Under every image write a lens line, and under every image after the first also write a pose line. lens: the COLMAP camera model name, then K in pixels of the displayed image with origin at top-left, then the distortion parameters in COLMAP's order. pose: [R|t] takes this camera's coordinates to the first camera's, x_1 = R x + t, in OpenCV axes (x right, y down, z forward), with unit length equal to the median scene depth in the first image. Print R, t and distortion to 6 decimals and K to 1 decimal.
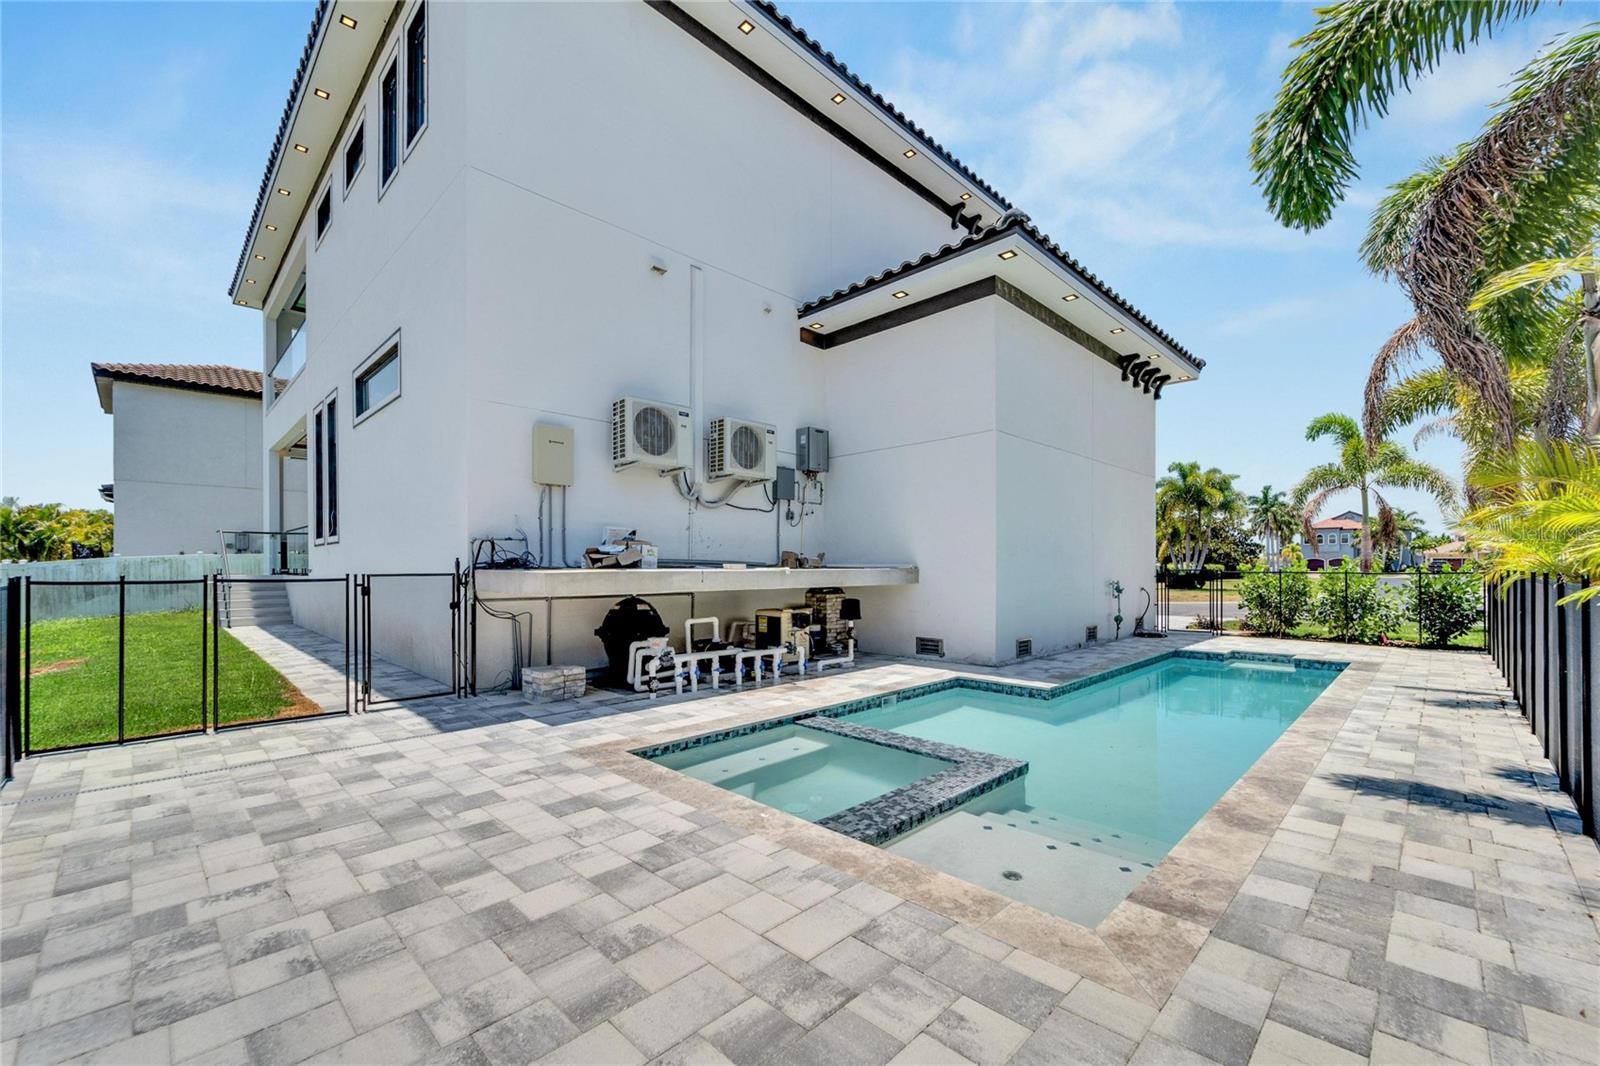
lens RADIAL K [[655.9, 0, 796.8], [0, 655.9, 570.8], [0, 0, 1]] dist [-0.001656, -0.000035]
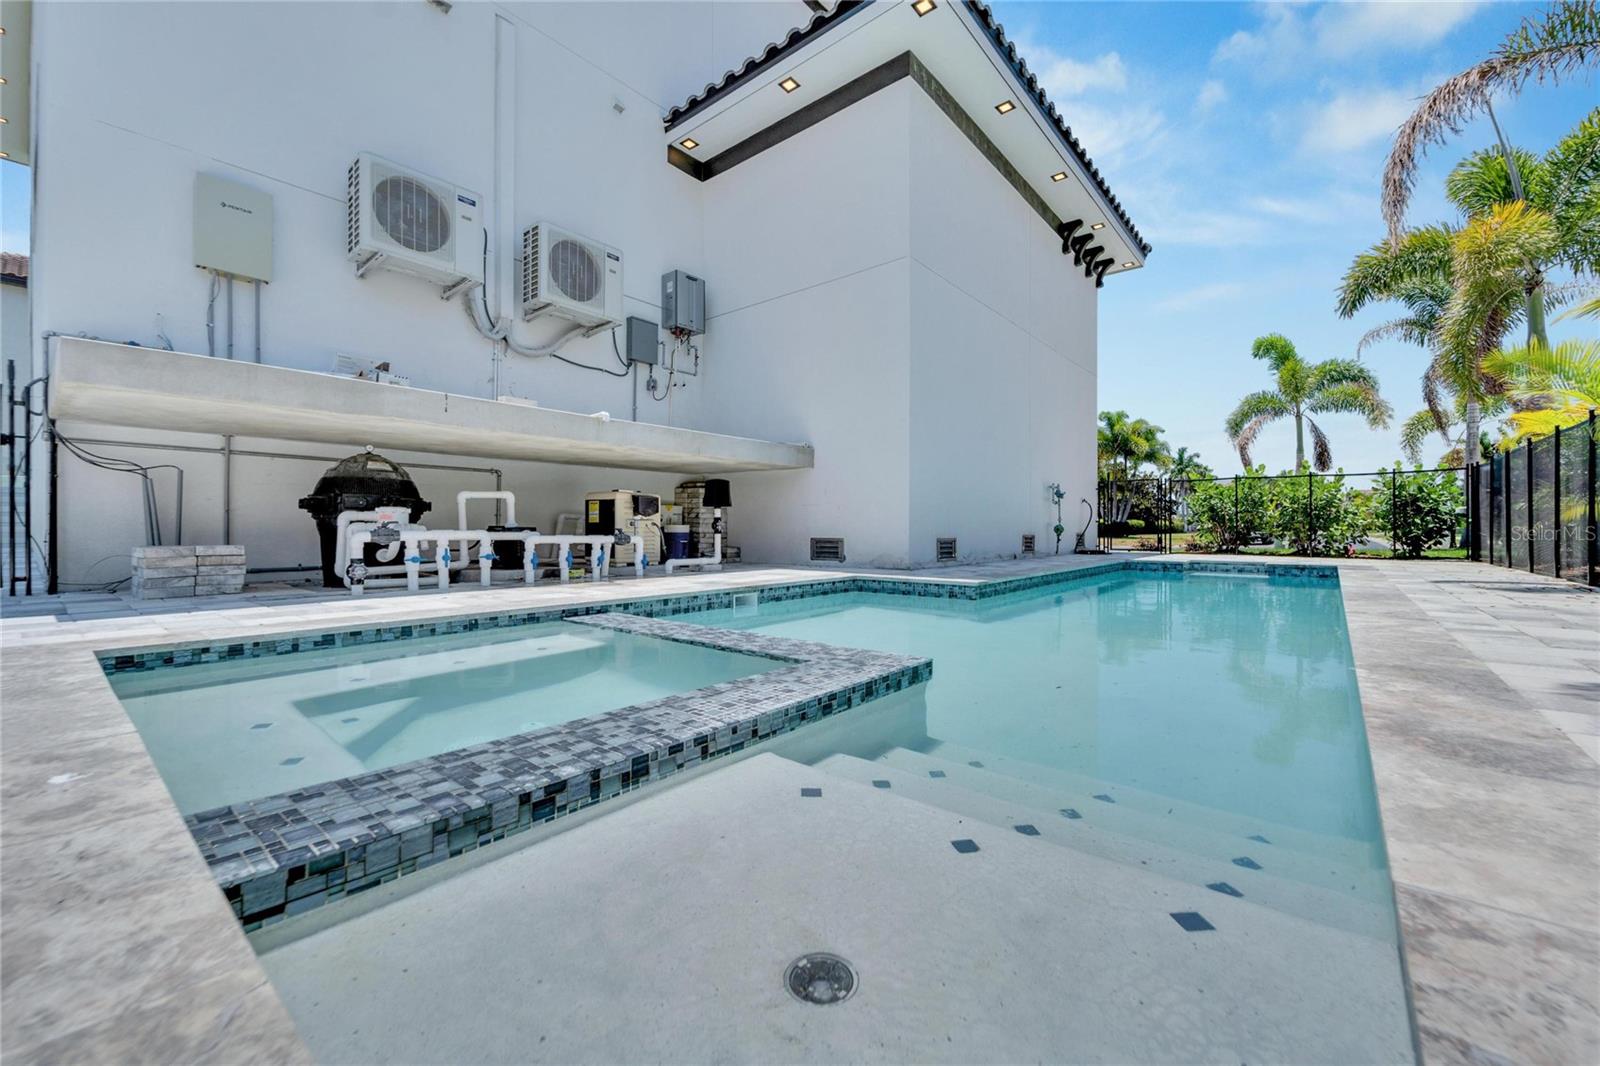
lens RADIAL K [[645.5, 0, 800.0], [0, 645.5, 533.0], [0, 0, 1]] dist [0.000888, -0.000076]
pose [[0.995699, 0.002508, 0.092617, 0.120845], [-0.002560, 0.999997, 0.000445, 0.115382], [-0.092615, -0.000680, 0.995702, 0.299779]]
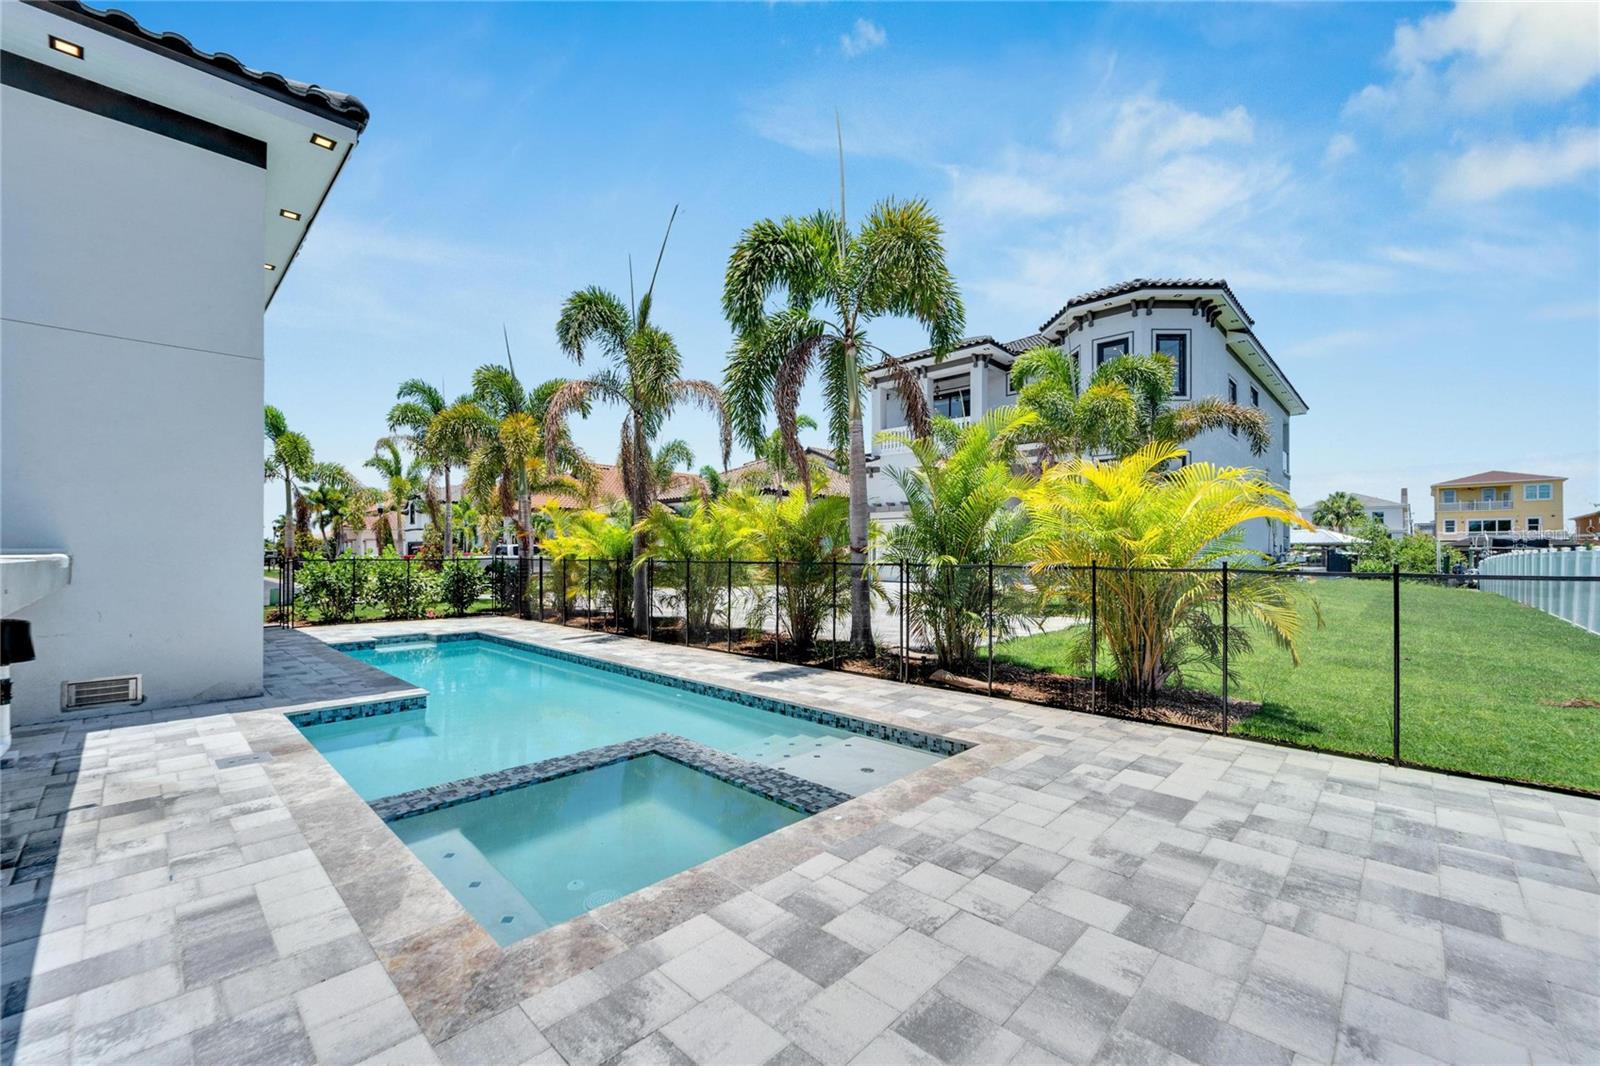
lens RADIAL K [[646.8, 0, 790.4], [0, 646.8, 538.7], [0, 0, 1]] dist [0.000509, -0.000139]
pose [[-0.010106, 0.024820, 0.999641, -0.442122], [0.005297, 0.999679, -0.024767, -0.001411], [-0.999935, 0.005045, -0.010234, 0.483999]]
